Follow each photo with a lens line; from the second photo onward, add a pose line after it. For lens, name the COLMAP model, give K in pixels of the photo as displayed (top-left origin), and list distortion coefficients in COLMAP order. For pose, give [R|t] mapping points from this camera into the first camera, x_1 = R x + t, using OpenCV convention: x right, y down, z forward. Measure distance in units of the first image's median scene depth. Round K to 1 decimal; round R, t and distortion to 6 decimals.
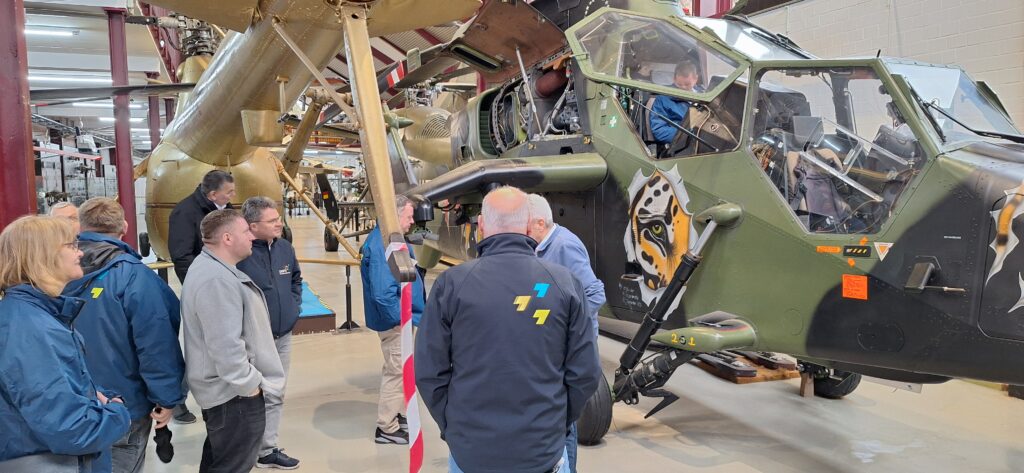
lens RADIAL K [[706.5, 0, 494.5], [0, 706.5, 240.6], [0, 0, 1]] dist [0.133627, -0.219239]
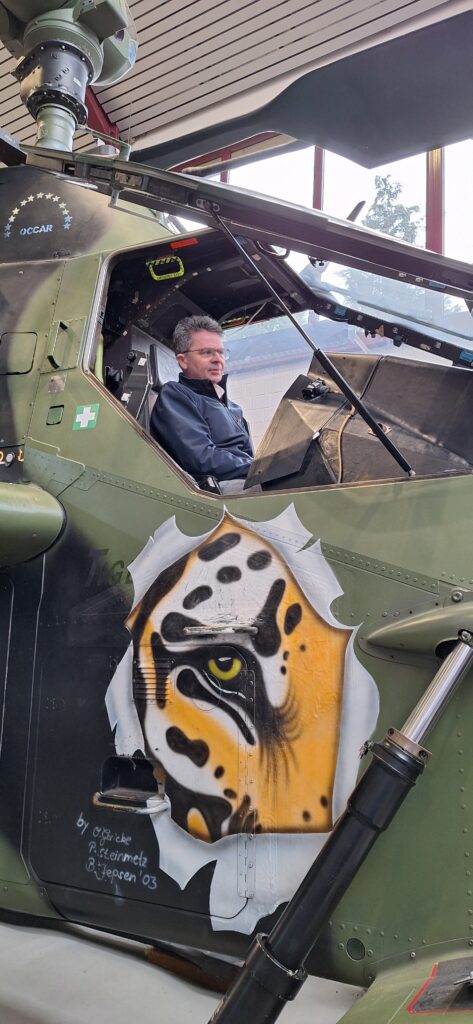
lens RADIAL K [[706.5, 0, 235.9], [0, 706.5, 500.4], [0, 0, 1]] dist [0.133627, -0.219239]
pose [[0.797955, 0.159091, 0.581341, -0.007451], [-0.002811, 0.965506, -0.260364, -0.002995], [-0.602710, 0.206125, 0.770878, 0.659220]]
